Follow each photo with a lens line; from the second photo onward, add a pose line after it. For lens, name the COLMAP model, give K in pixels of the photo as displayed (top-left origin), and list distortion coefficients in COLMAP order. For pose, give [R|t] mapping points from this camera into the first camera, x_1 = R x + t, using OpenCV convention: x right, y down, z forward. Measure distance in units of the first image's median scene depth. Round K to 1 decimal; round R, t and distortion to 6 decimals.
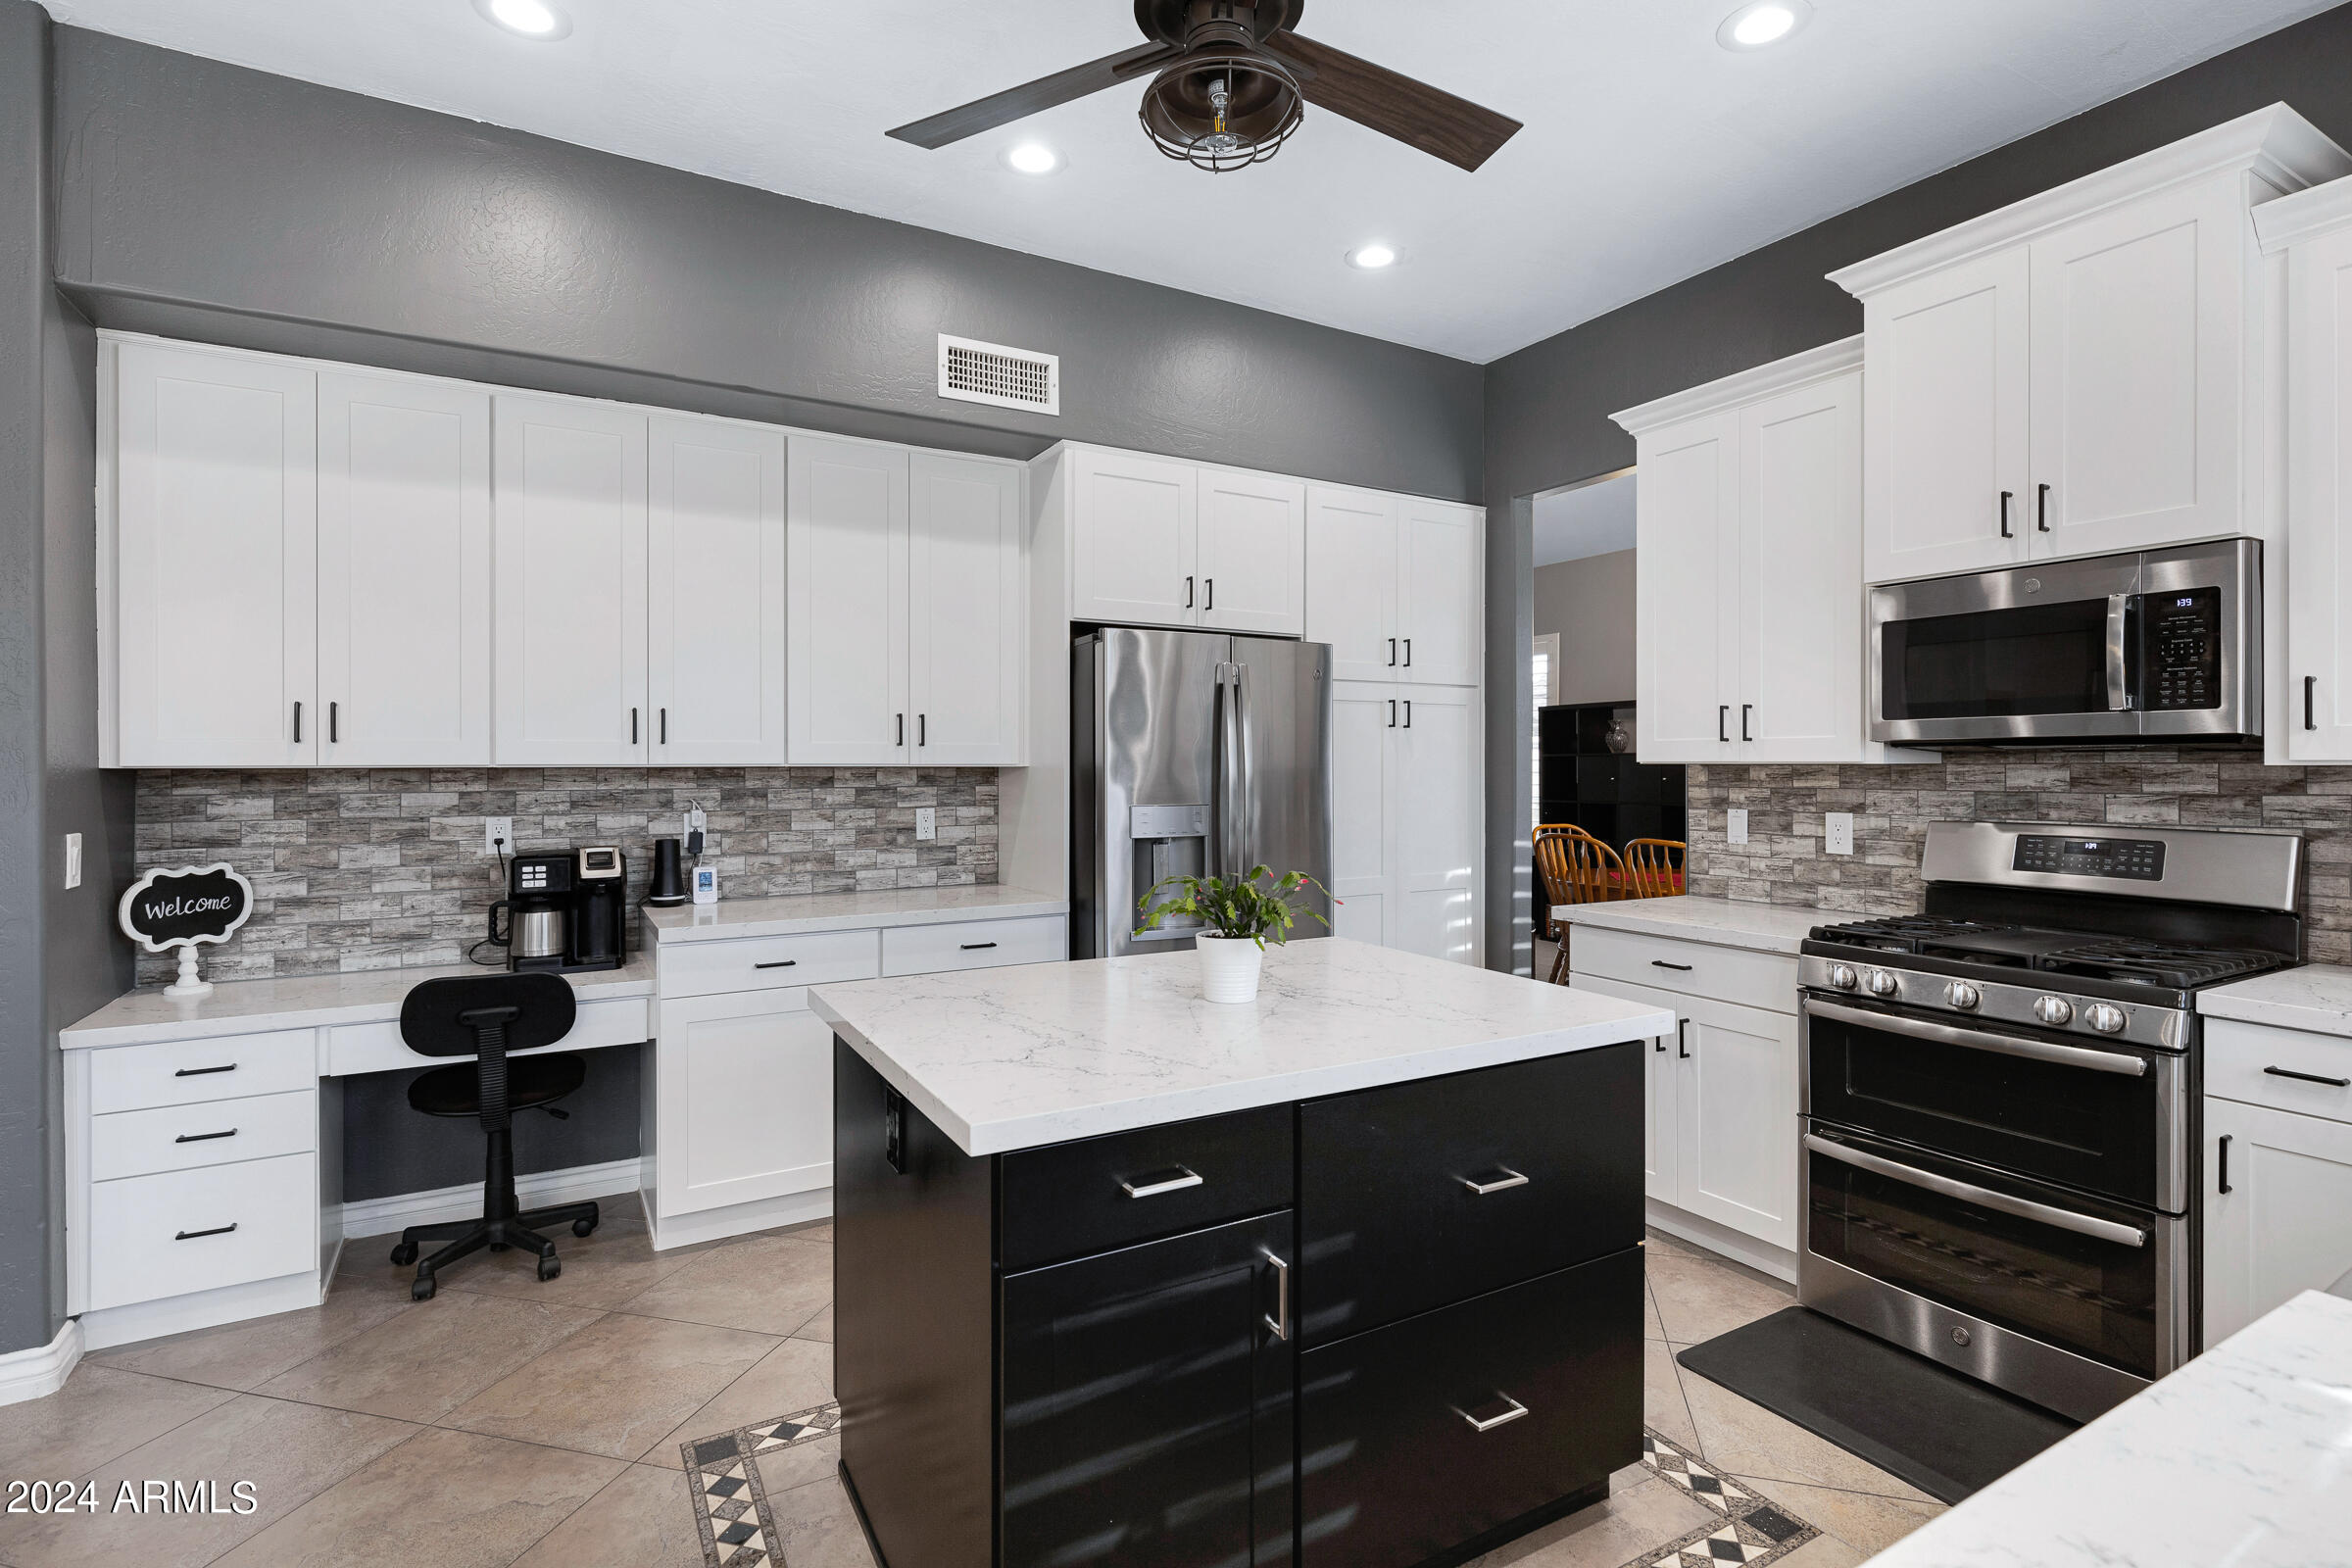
lens RADIAL K [[1148.8, 0, 1169.5], [0, 1148.8, 769.2], [0, 0, 1]] dist [0.002993, -0.000075]
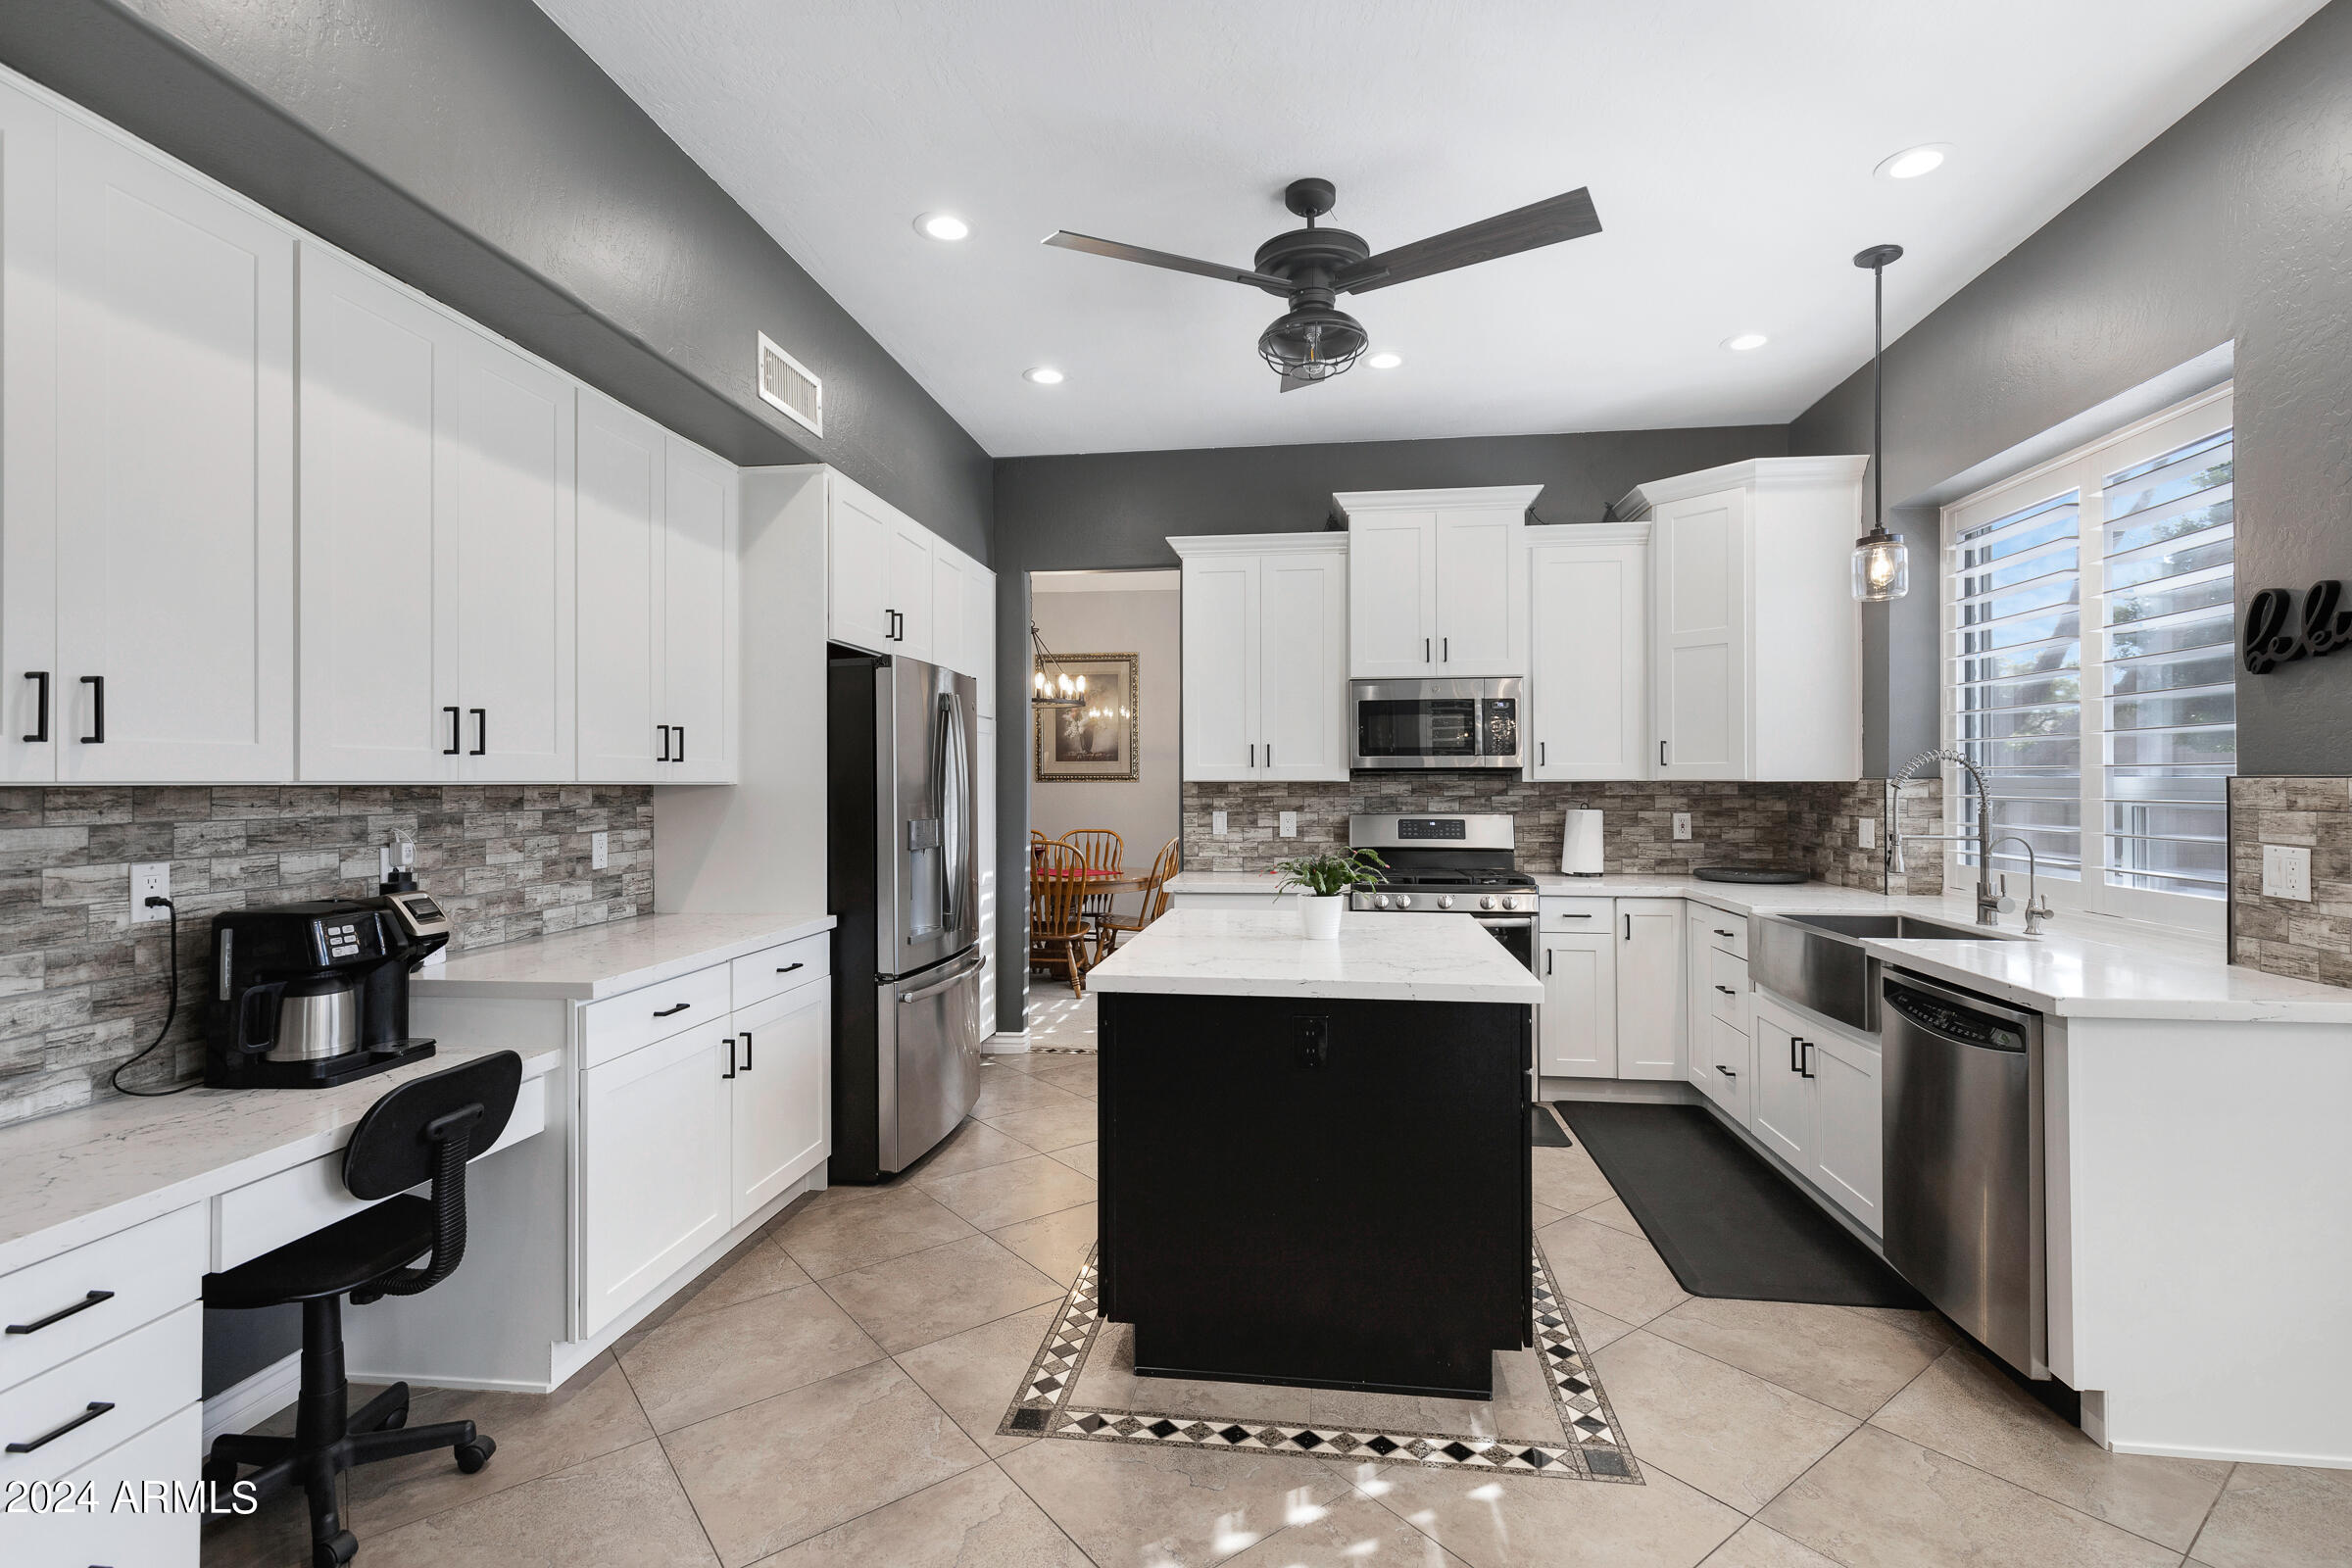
lens RADIAL K [[1112.4, 0, 1196.1], [0, 1112.4, 775.5], [0, 0, 1]] dist [-0.000073, -0.000552]
pose [[0.590517, 0.005224, 0.807008, -0.722251], [0.005510, 0.999930, -0.010505, 0.002320], [-0.807007, 0.010649, 0.590446, 0.162612]]
